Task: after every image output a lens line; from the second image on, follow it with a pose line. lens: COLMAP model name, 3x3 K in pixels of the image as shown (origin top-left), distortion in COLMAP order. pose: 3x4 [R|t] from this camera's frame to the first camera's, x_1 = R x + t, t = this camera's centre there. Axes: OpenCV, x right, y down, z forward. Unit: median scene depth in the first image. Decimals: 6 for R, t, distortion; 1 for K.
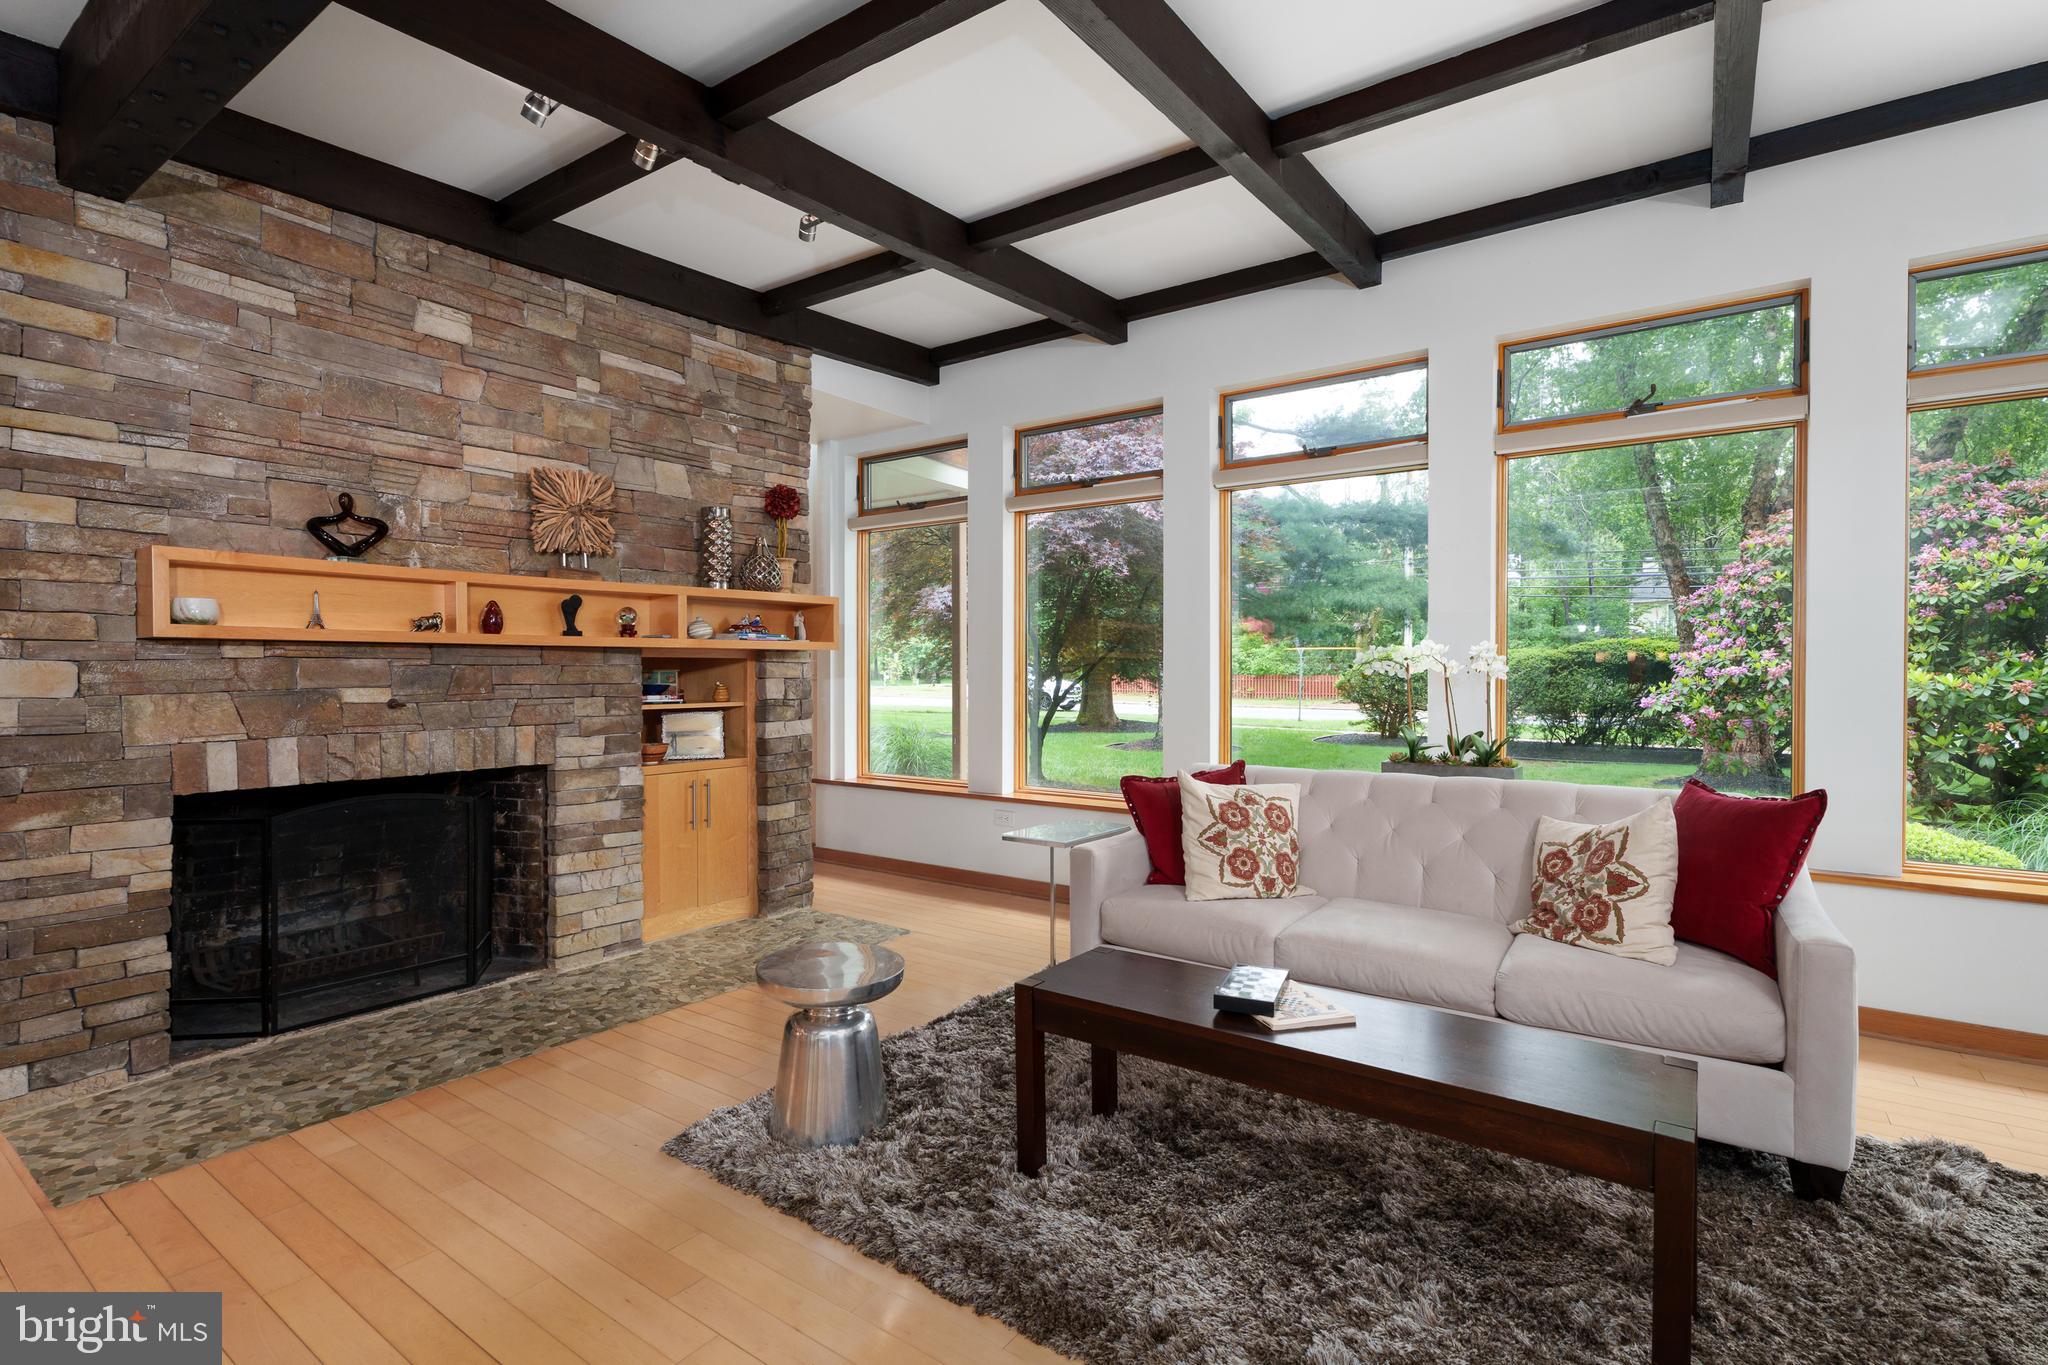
lens RADIAL K [[955.2, 0, 987.7], [0, 955.2, 690.1], [0, 0, 1]] dist [0.001493, -0.001054]
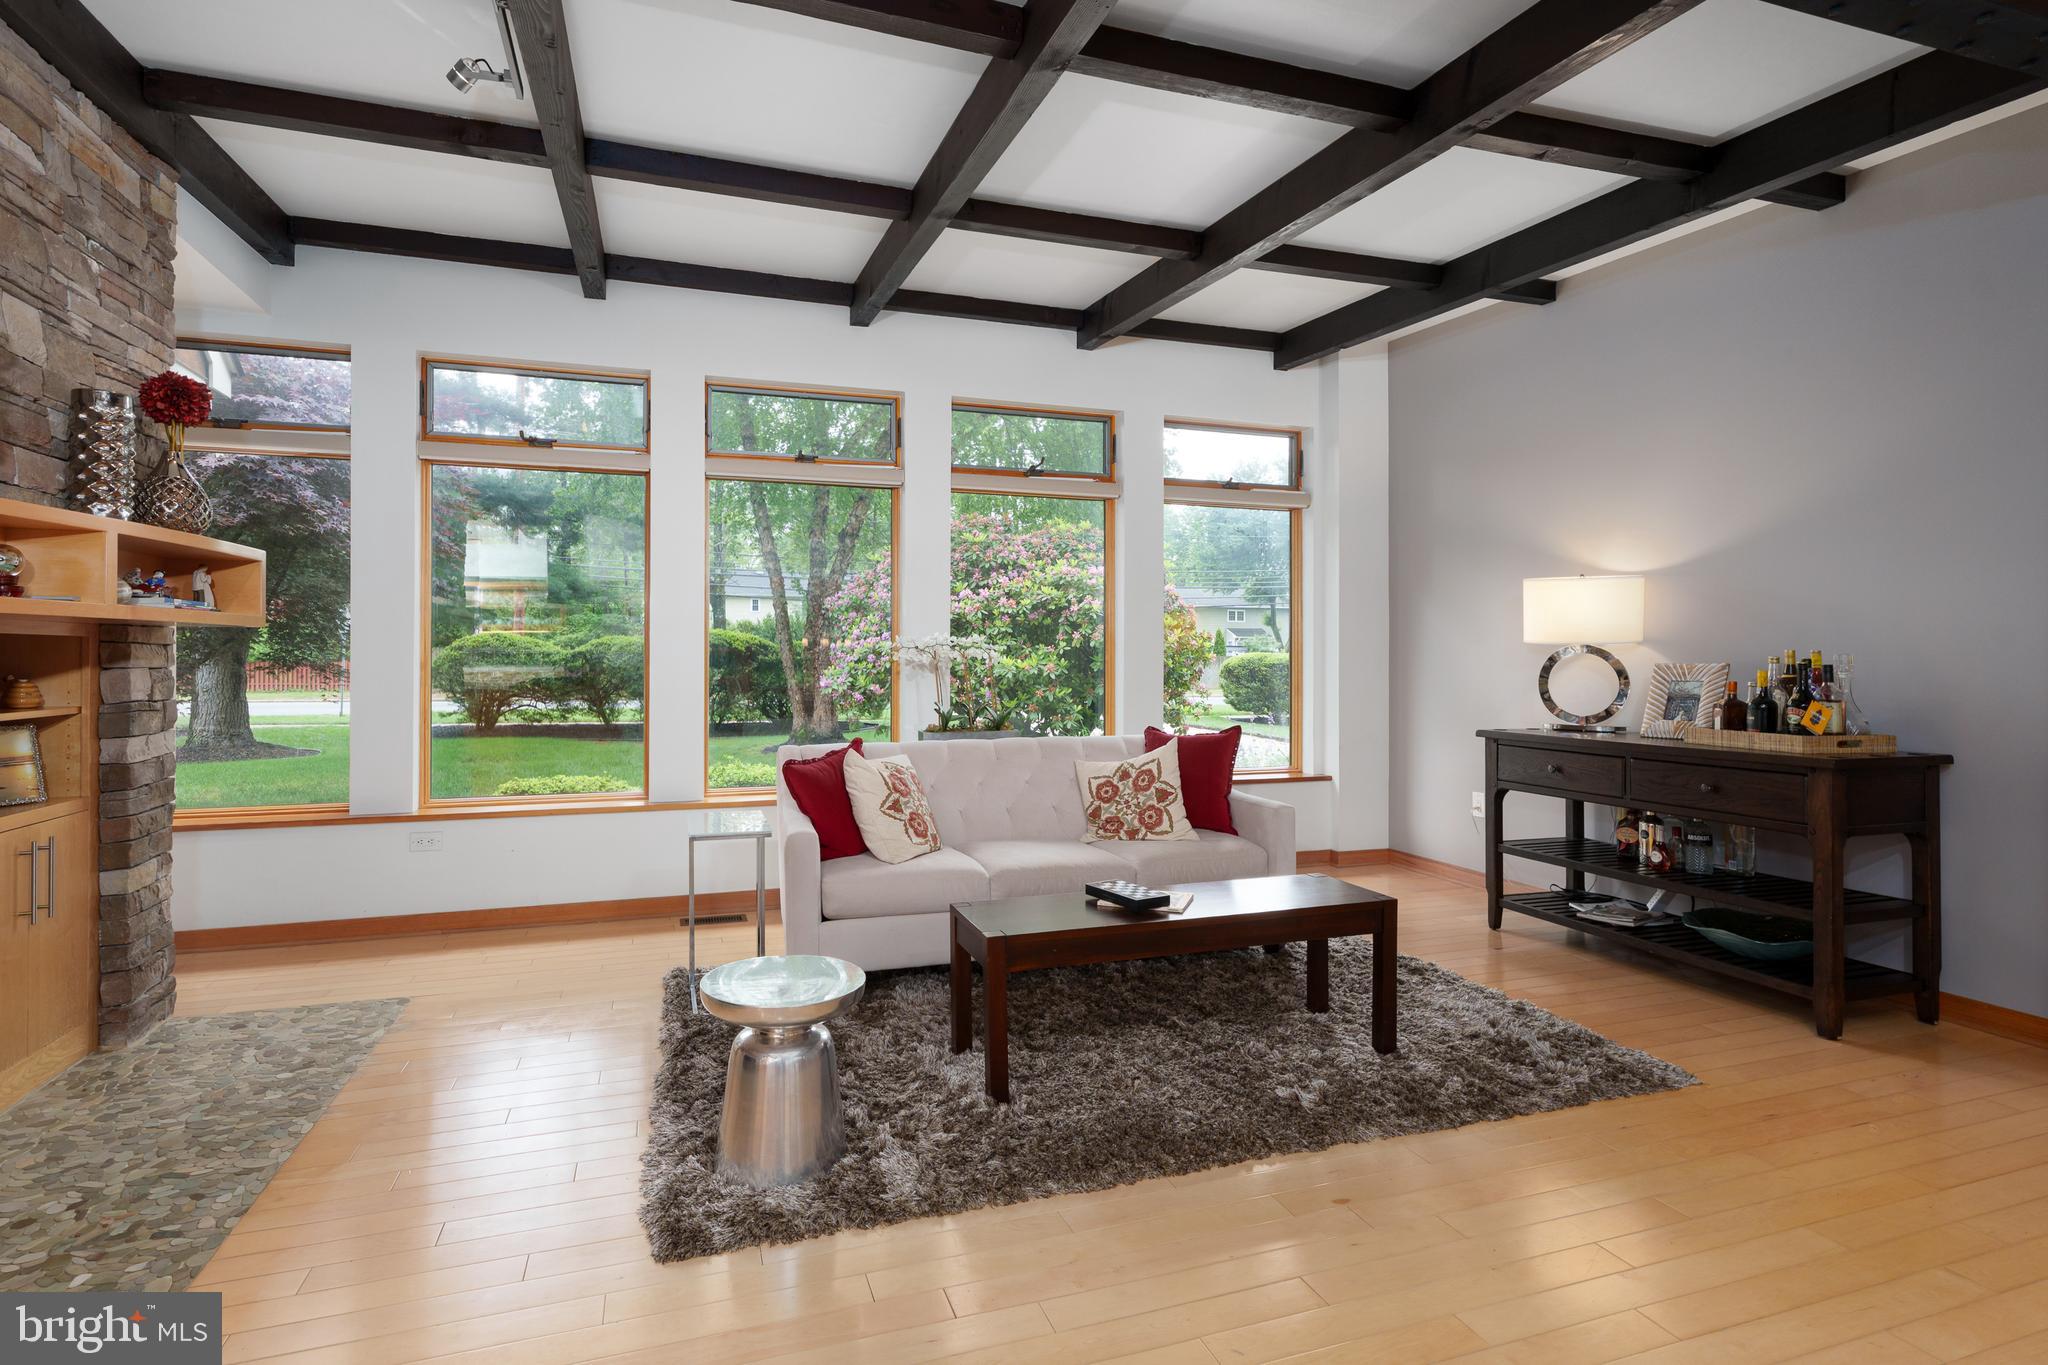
lens RADIAL K [[919.9, 0, 1080.4], [0, 919.9, 665.3], [0, 0, 1]] dist [-0.000534, 0.000371]
pose [[0.588826, -0.003982, 0.808250, -0.500020], [0.015697, 0.999856, -0.006509, -0.000388], [-0.808107, 0.016520, 0.588804, 0.181307]]
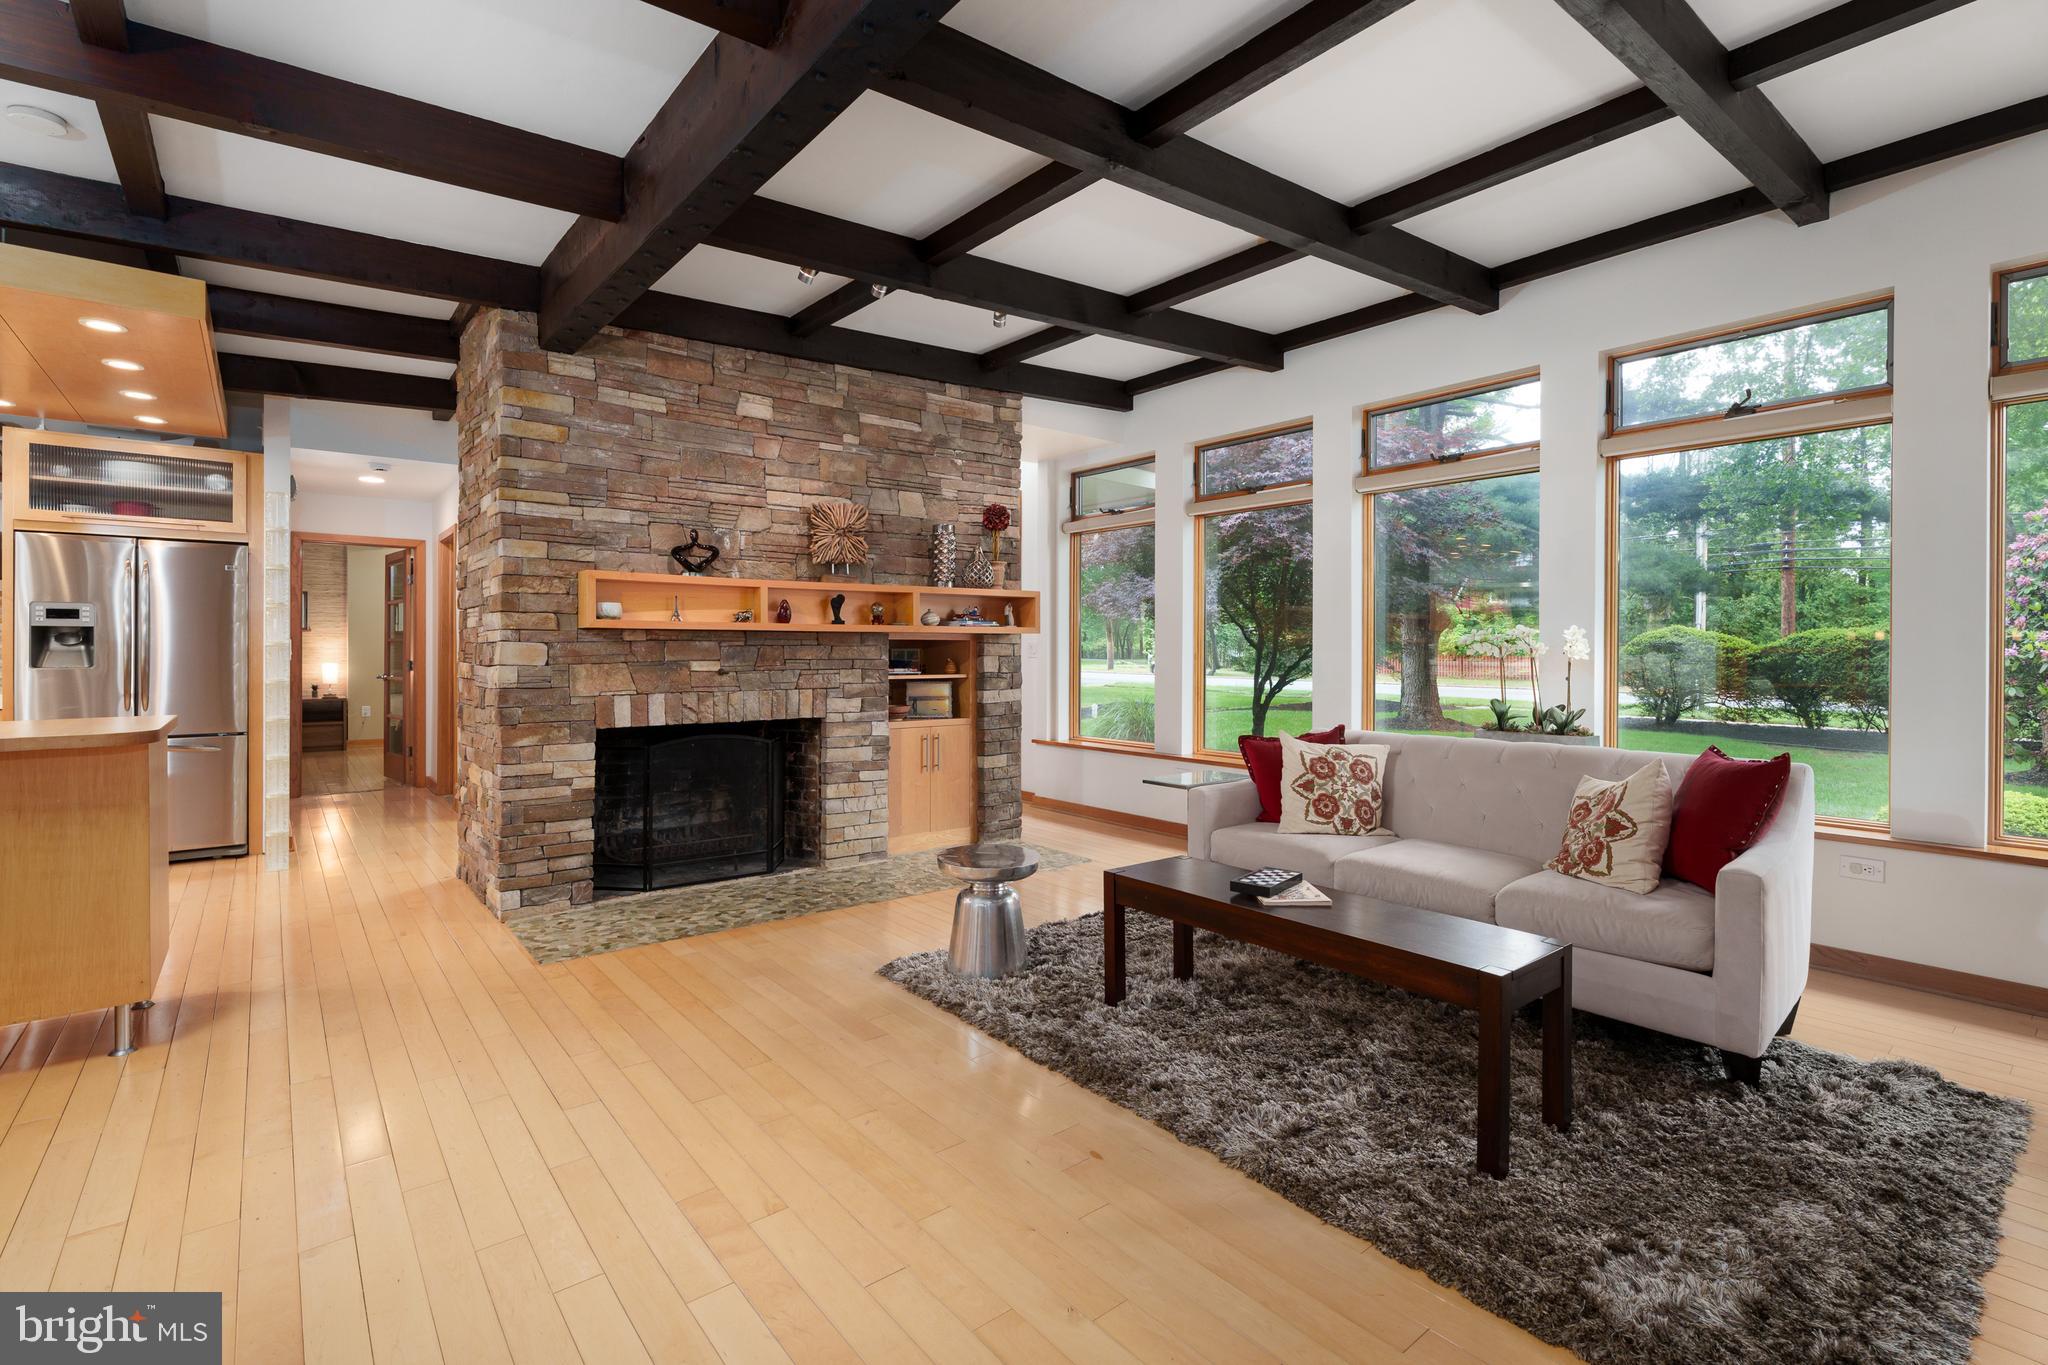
lens RADIAL K [[945.1, 0, 1017.5], [0, 945.1, 671.1], [0, 0, 1]] dist [-0.004225, 0.000275]
pose [[0.965172, 0.008266, -0.261484, 0.195222], [-0.007951, 0.999966, 0.002261, 0.006302], [0.261494, -0.000103, 0.965205, -0.279869]]
